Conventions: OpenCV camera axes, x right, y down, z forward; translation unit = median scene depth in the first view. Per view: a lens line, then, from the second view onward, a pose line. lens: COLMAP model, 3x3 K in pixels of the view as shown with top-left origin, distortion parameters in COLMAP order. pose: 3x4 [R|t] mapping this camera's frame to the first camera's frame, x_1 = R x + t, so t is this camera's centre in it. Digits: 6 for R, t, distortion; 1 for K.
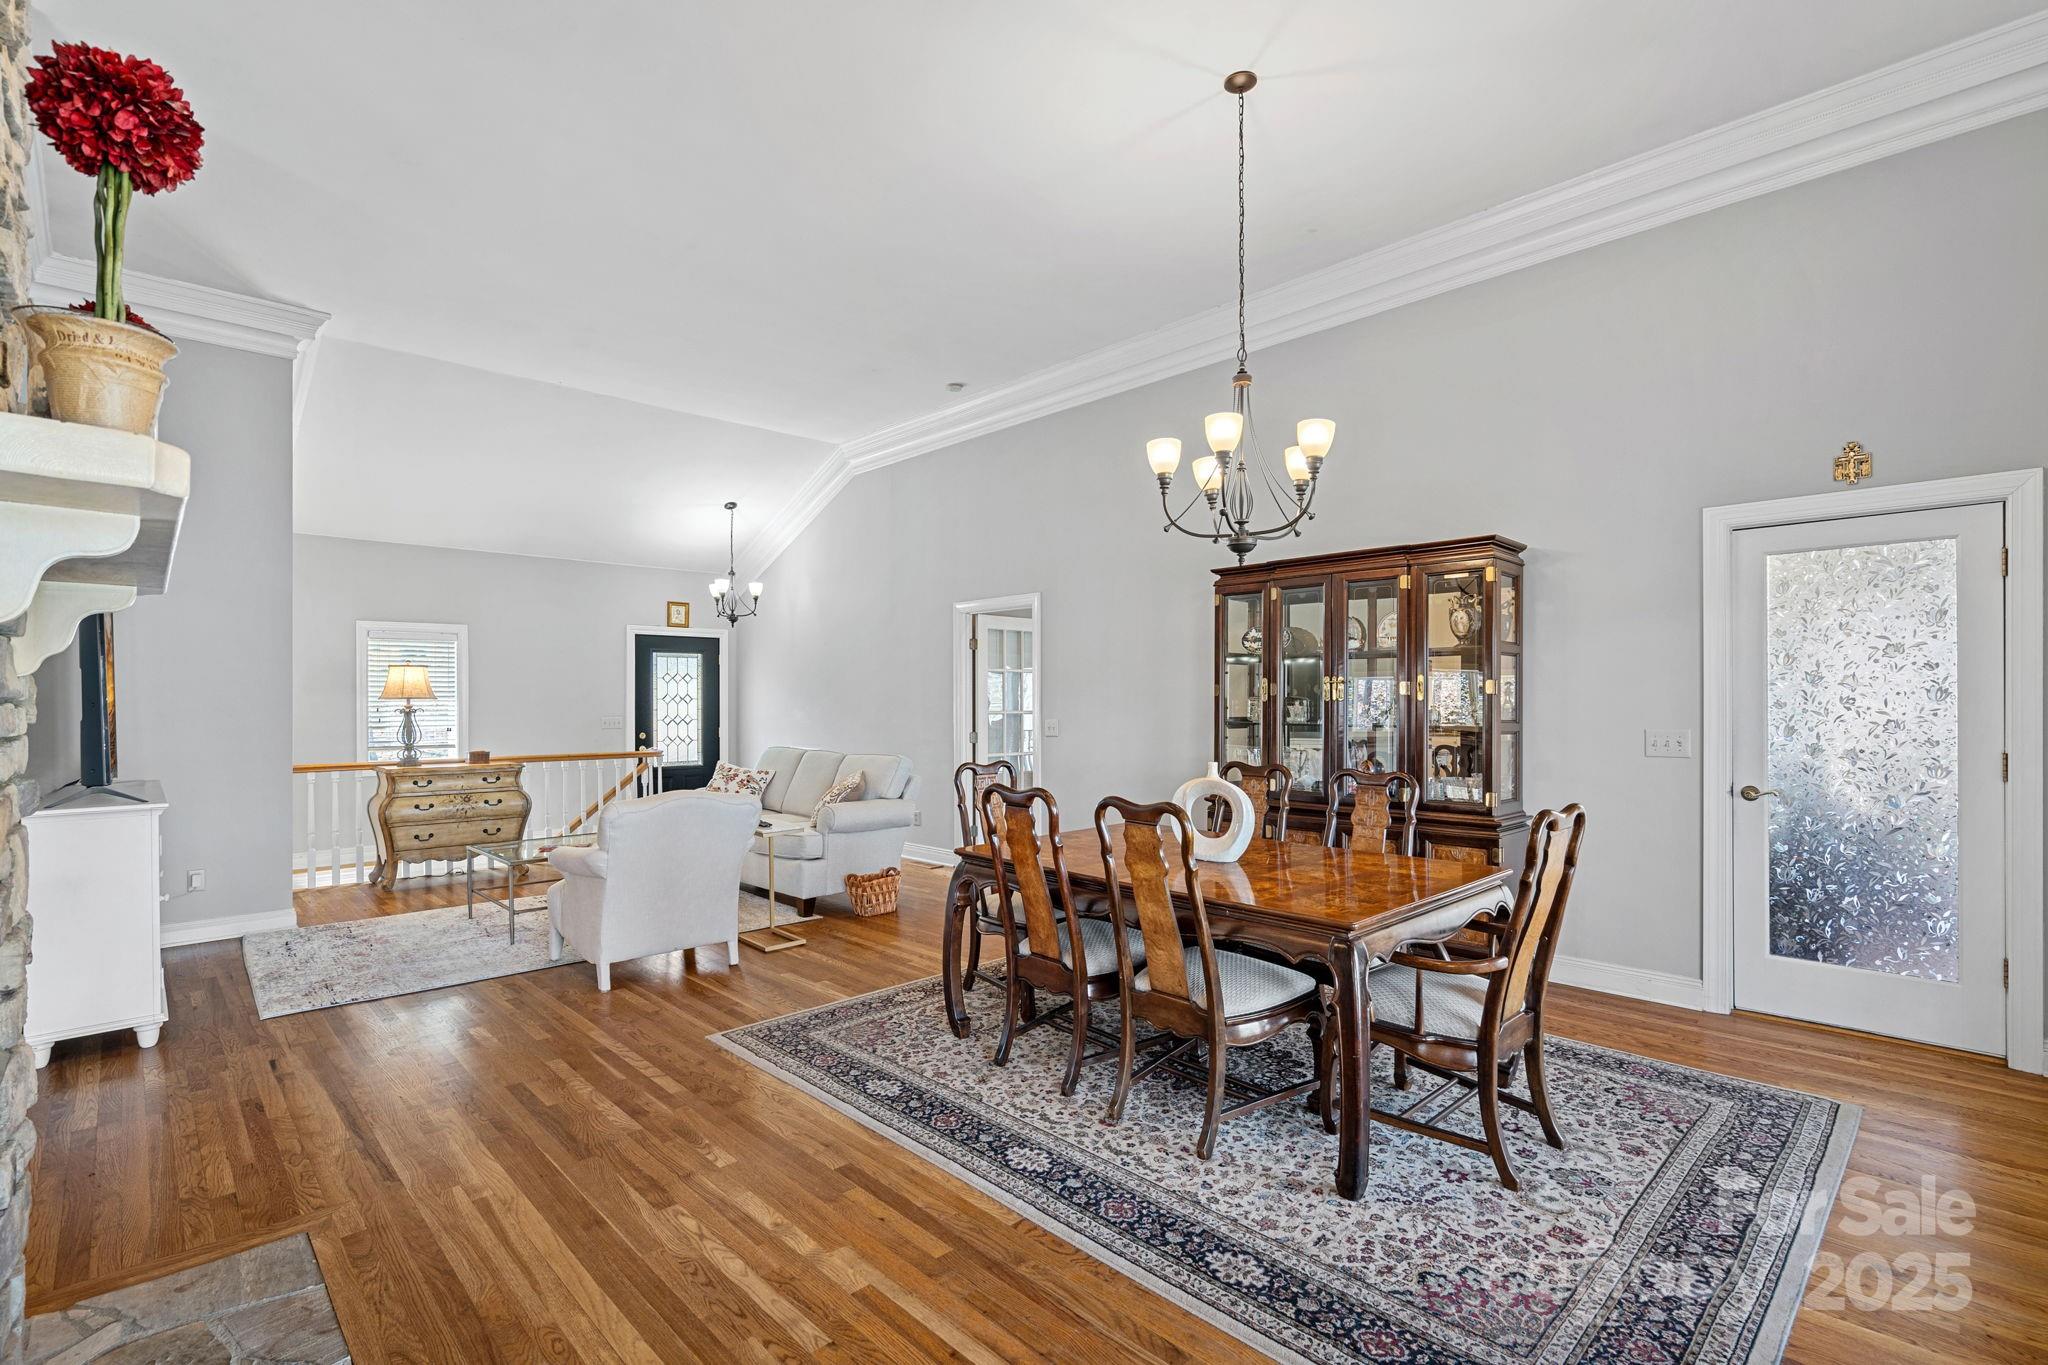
lens RADIAL K [[964.1, 0, 1024.3], [0, 964.1, 690.0], [0, 0, 1]] dist [-0.001006, 0.000326]
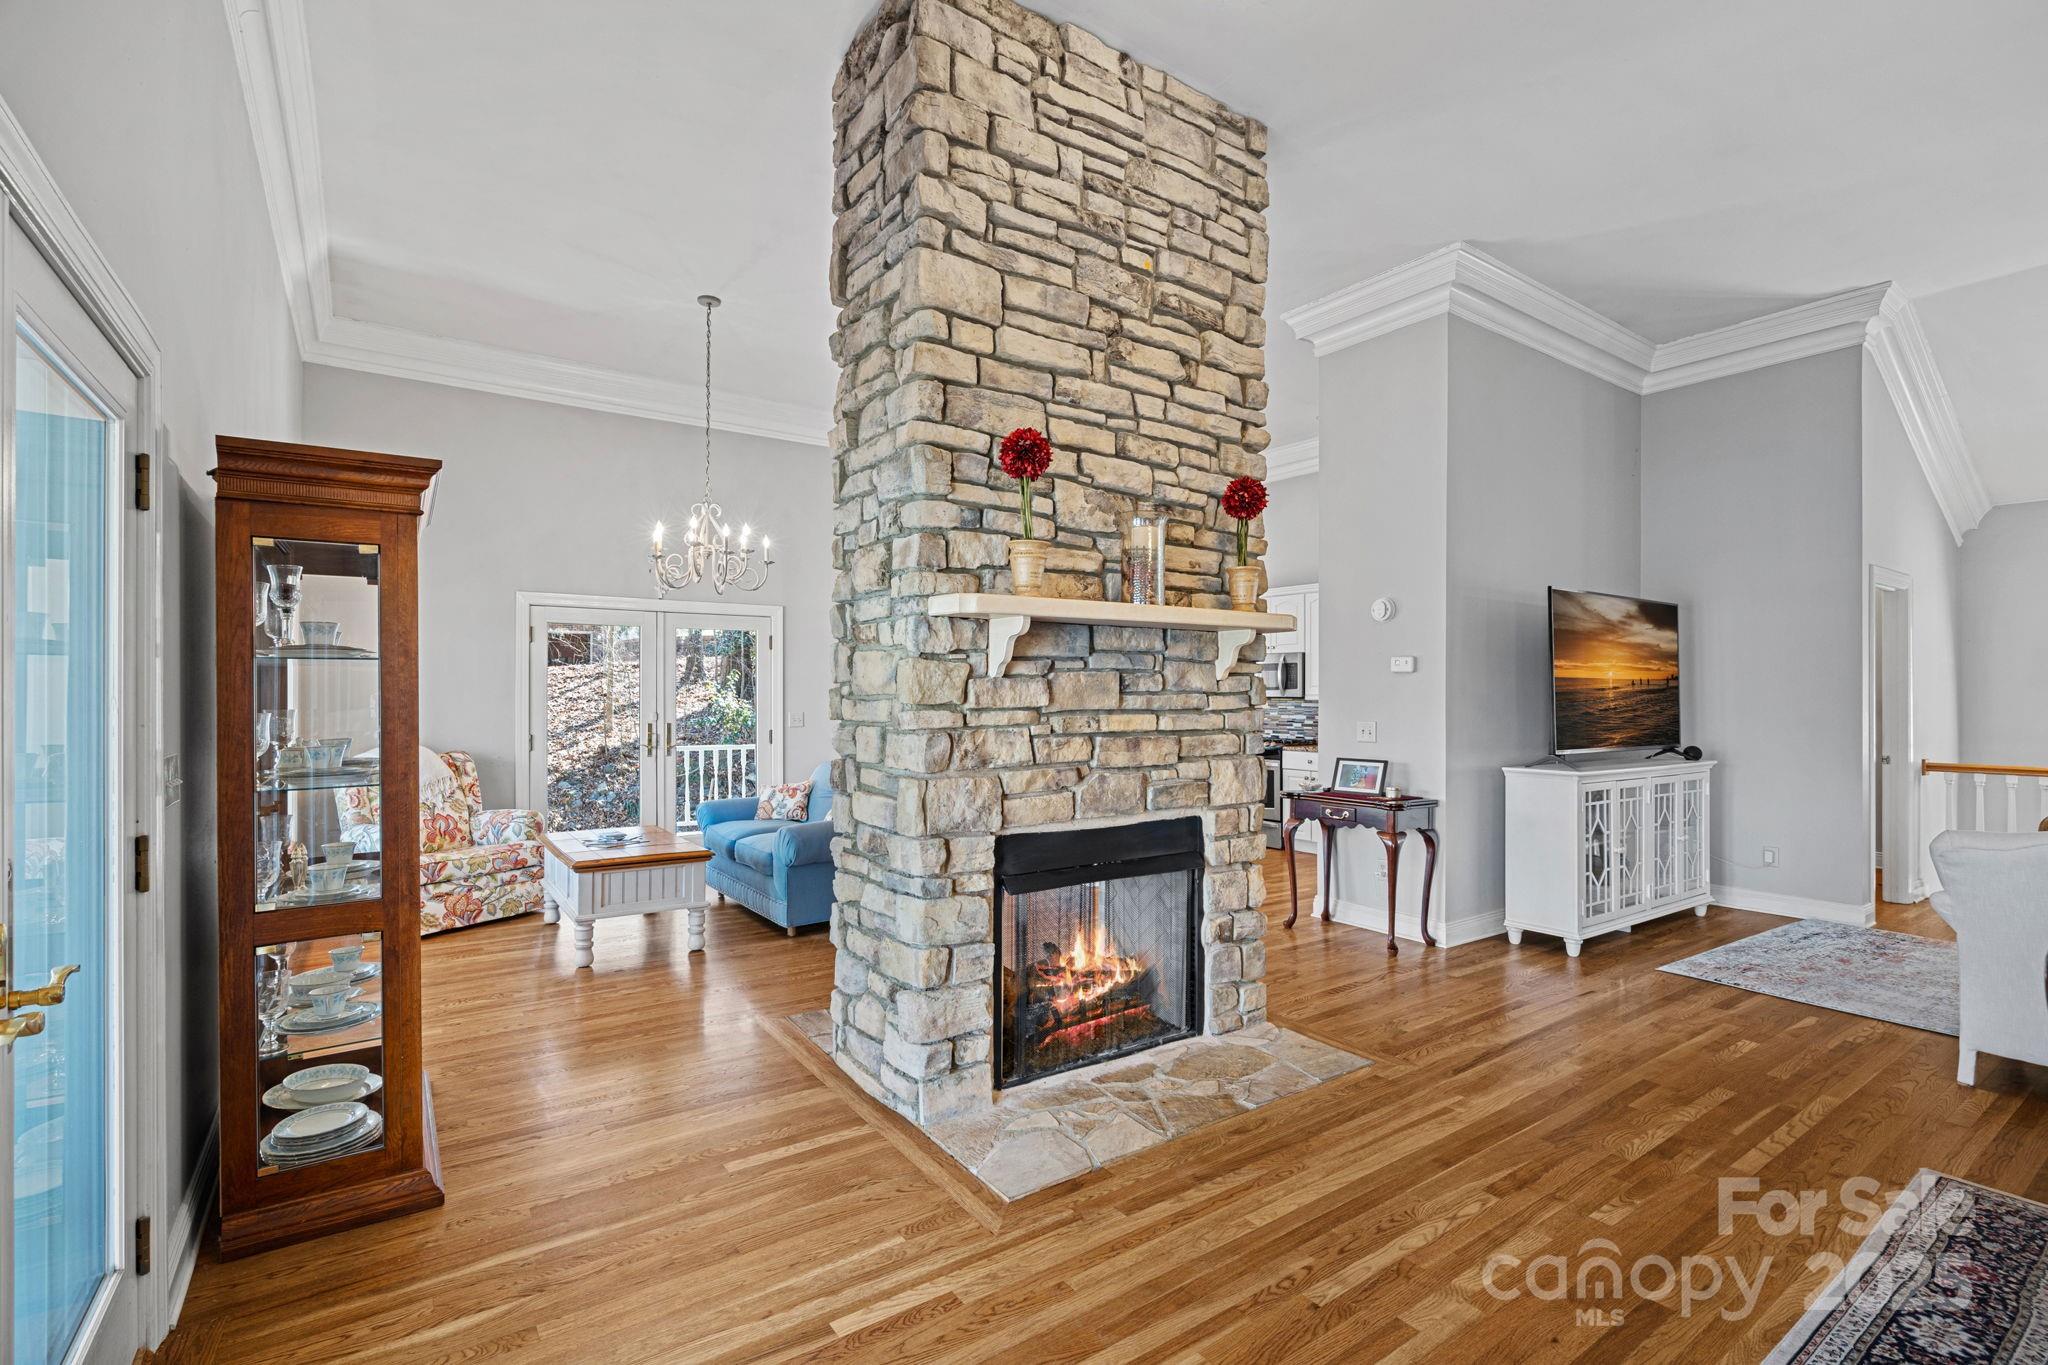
lens RADIAL K [[952.3, 0, 1023.0], [0, 952.3, 676.5], [0, 0, 1]] dist [-0.005182, 0.000258]
pose [[-0.136855, -0.001326, -0.990590, 0.492215], [-0.001586, 0.999998, -0.001119, -0.004799], [0.990590, 0.001418, -0.136857, 0.462879]]
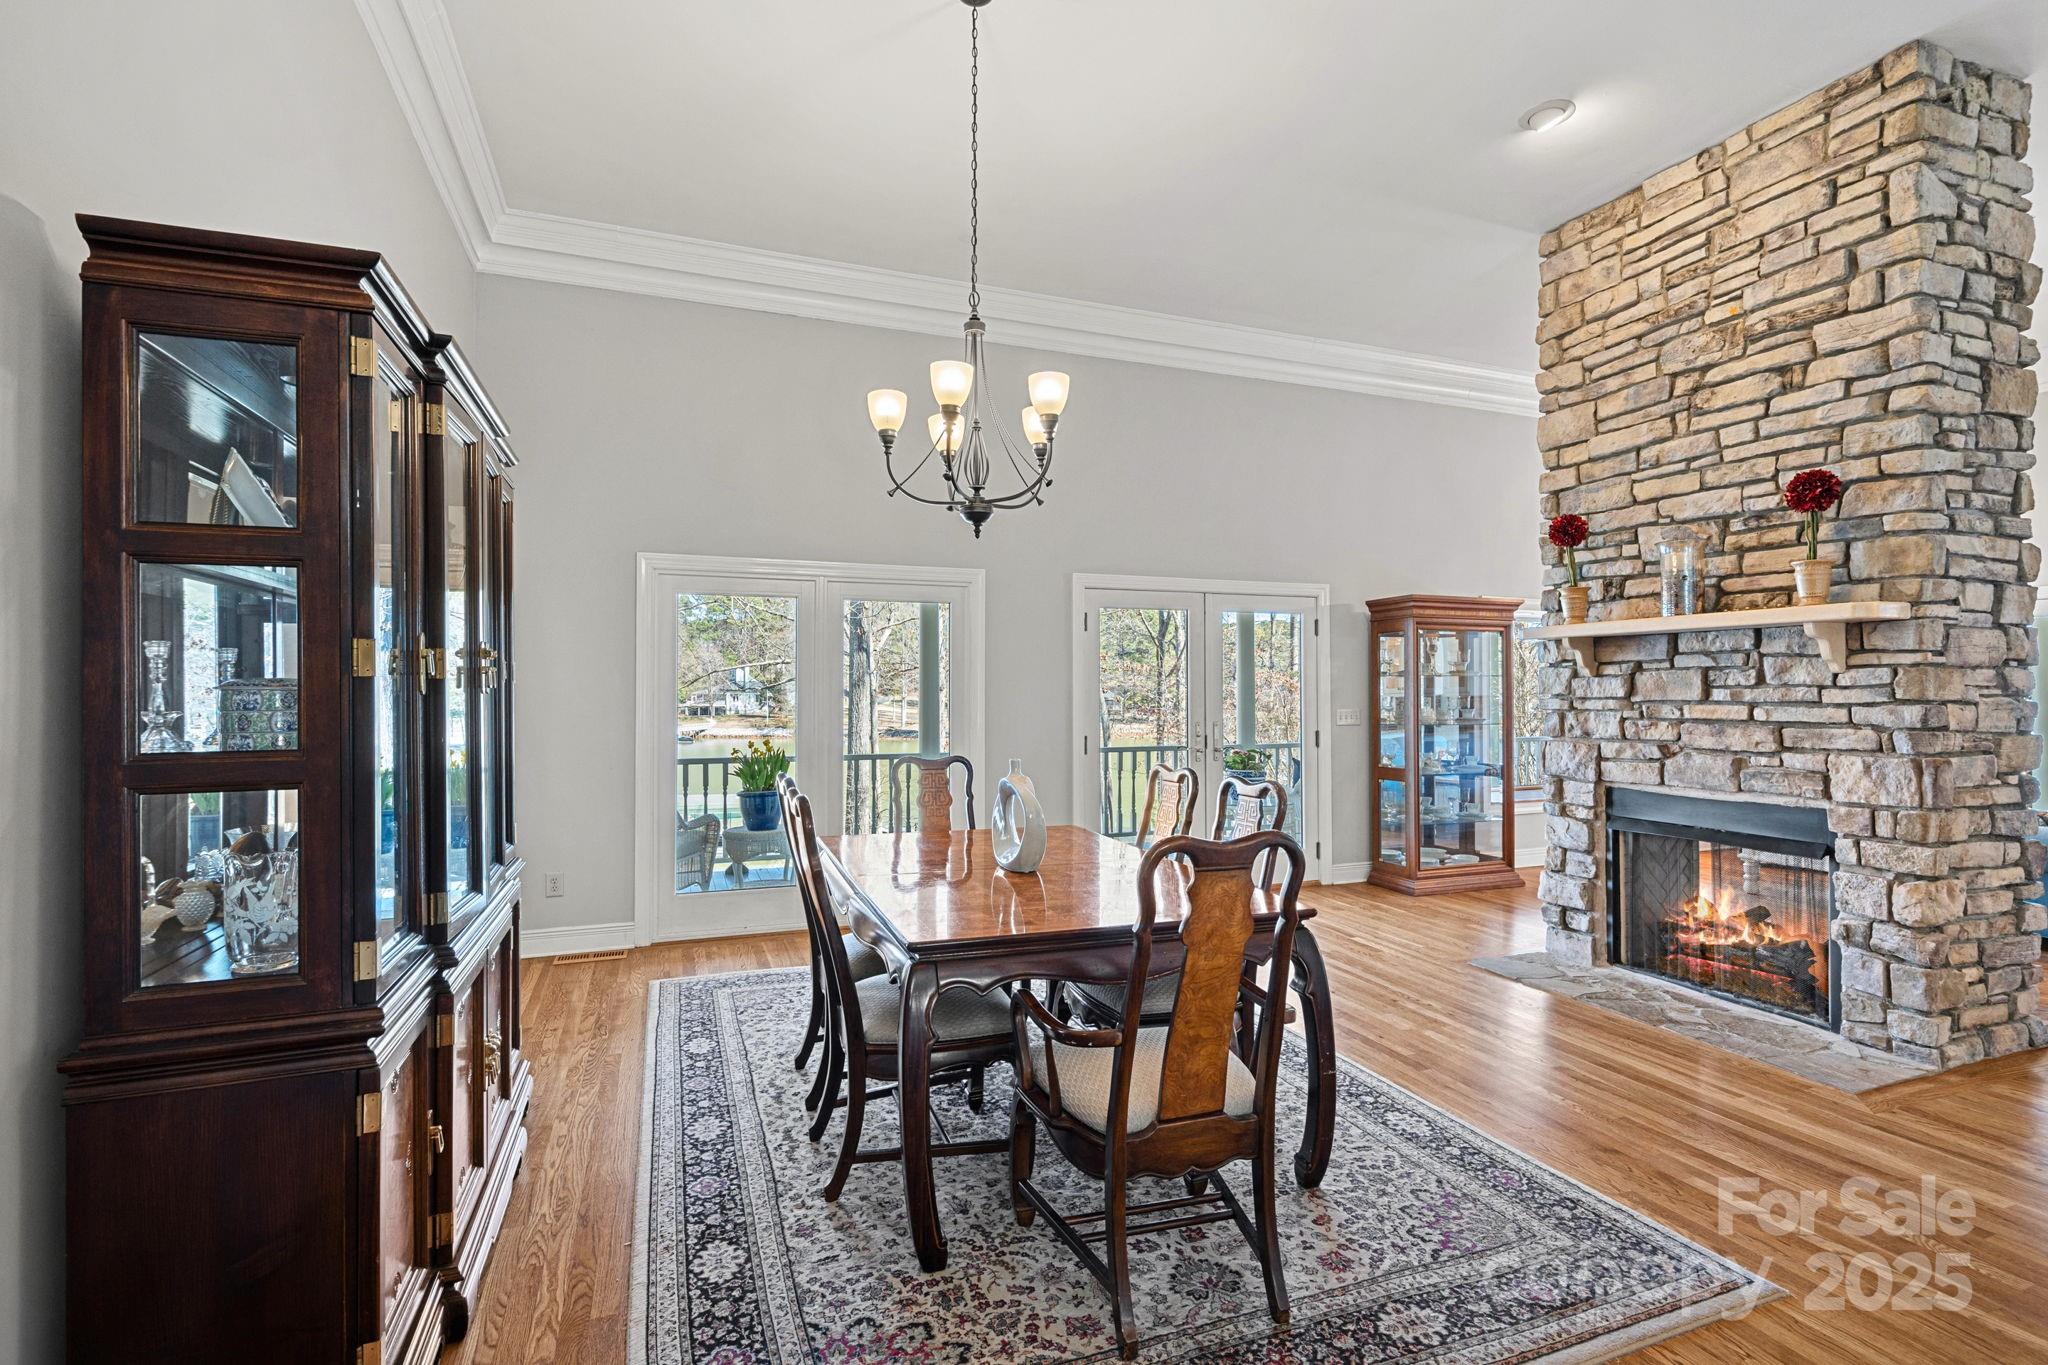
lens RADIAL K [[952.3, 0, 1023.0], [0, 952.3, 676.5], [0, 0, 1]] dist [-0.005182, 0.000258]
pose [[-0.919659, 0.012889, 0.392506, -0.154517], [0.004169, 0.999725, -0.023061, 0.020564], [-0.392695, -0.019572, -0.919460, 1.782846]]
